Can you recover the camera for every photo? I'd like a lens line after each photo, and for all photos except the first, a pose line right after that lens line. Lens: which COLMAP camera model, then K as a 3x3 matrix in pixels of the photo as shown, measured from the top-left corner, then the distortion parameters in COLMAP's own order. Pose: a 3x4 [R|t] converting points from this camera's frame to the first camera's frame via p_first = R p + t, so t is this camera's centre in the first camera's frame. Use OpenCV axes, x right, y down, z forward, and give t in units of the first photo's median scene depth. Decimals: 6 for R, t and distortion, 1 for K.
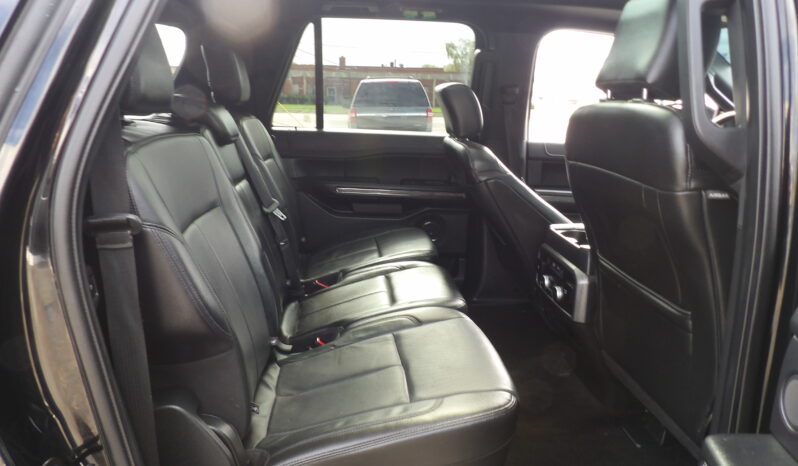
lens RADIAL K [[575.5, 0, 400.8], [0, 575.5, 247.0], [0, 0, 1]] dist [-0.073619, 0.088727]
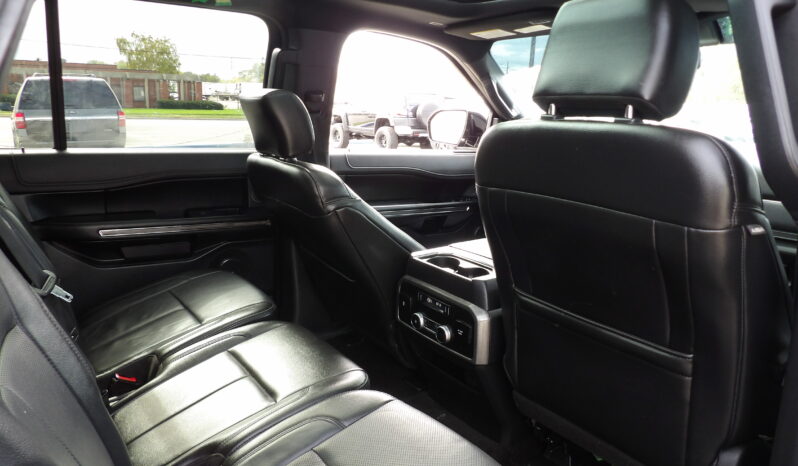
lens RADIAL K [[568.6, 0, 399.0], [0, 568.6, 233.0], [0, 0, 1]] dist [-0.023221, -0.000046]
pose [[0.865456, -0.109804, 0.488804, -0.164797], [0.119763, 0.992742, 0.010961, -0.076561], [-0.486459, 0.049054, 0.872325, 0.237633]]
